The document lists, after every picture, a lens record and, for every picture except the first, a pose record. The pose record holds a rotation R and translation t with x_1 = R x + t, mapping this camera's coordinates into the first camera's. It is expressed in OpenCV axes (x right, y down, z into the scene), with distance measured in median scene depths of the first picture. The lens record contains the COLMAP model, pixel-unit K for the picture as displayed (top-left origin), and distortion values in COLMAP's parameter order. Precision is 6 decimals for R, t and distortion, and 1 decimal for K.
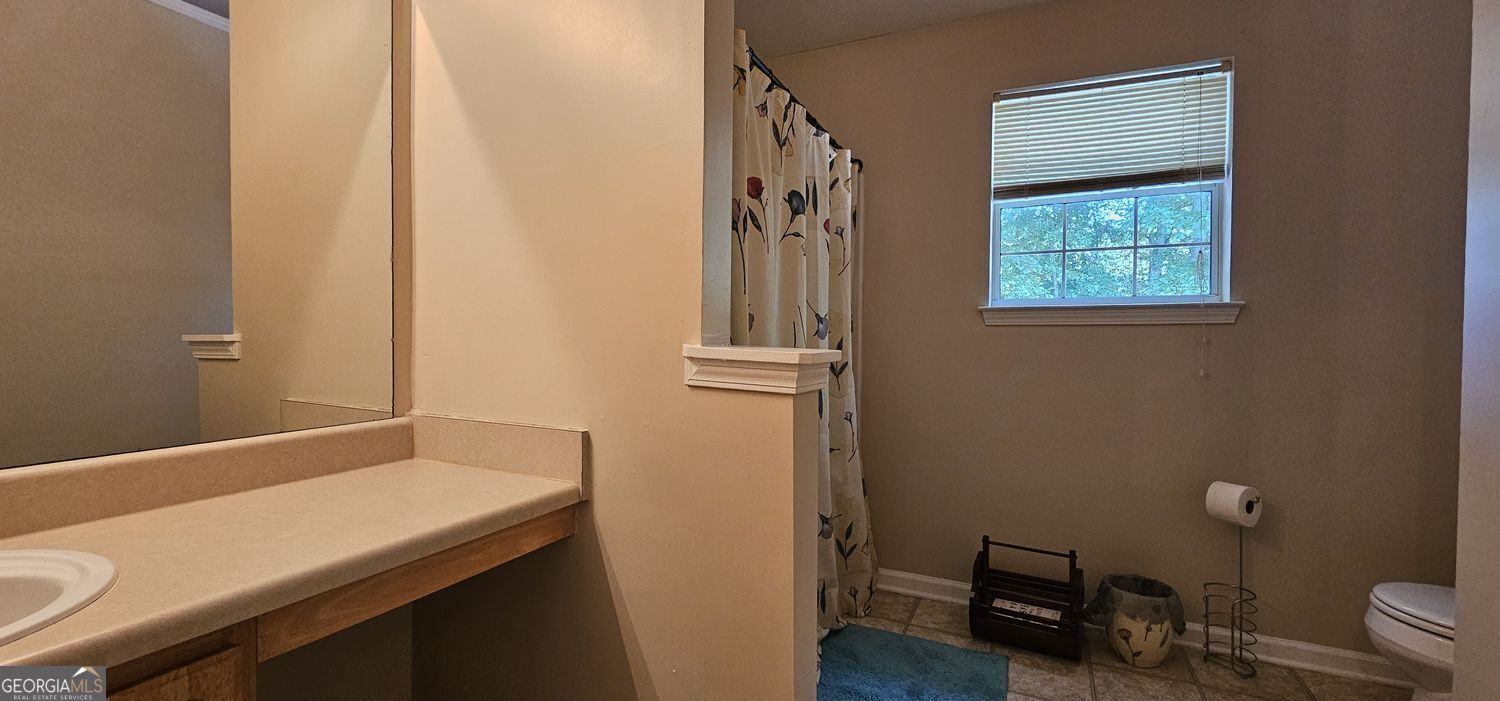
lens RADIAL K [[608.6, 0, 748.5], [0, 608.6, 349.4], [0, 0, 1]] dist [0.000896, 0.000001]
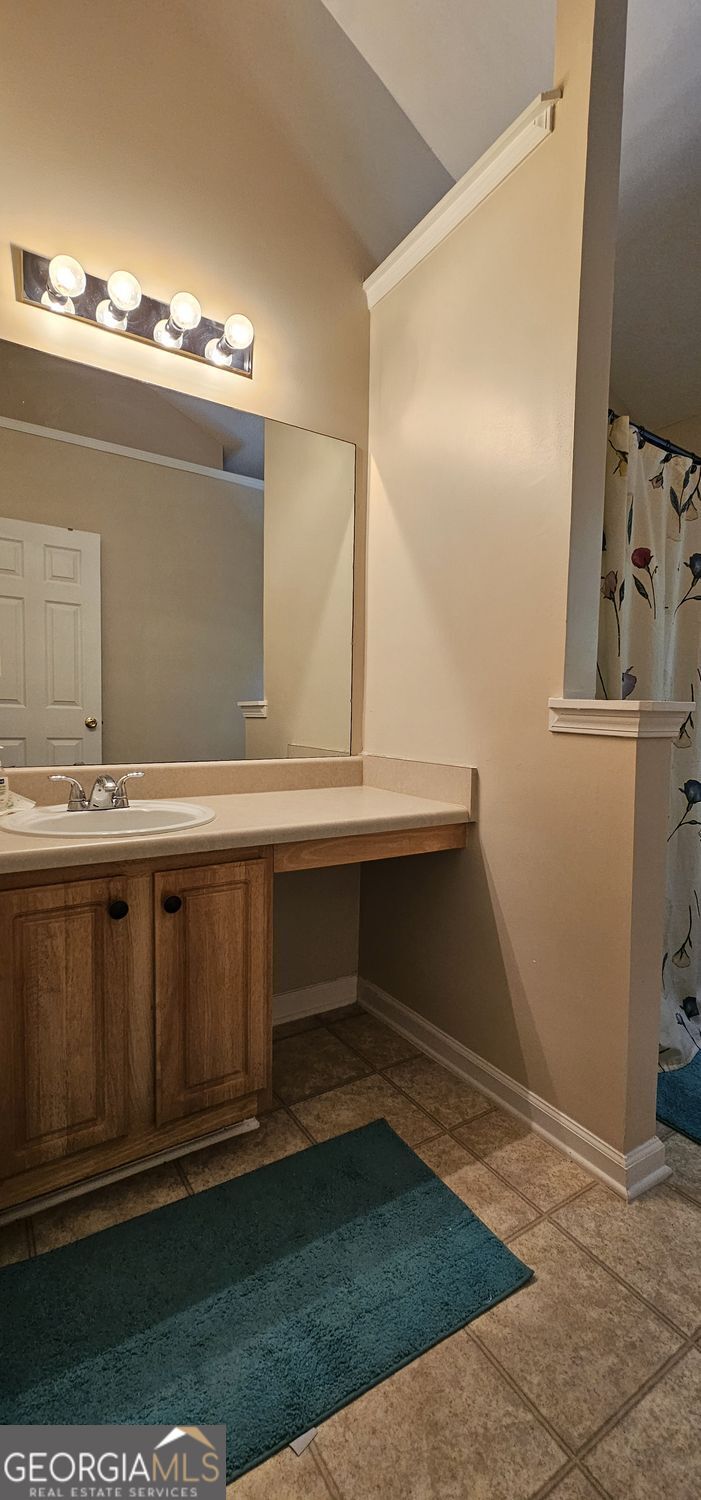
lens RADIAL K [[608.6, 0, 350.3], [0, 608.6, 751.2], [0, 0, 1]] dist [0.000896, 0.000001]
pose [[0.849226, 0.039030, -0.526586, 0.170927], [-0.022326, 0.999027, 0.038040, 0.051629], [0.527558, -0.020548, 0.849271, -0.214678]]
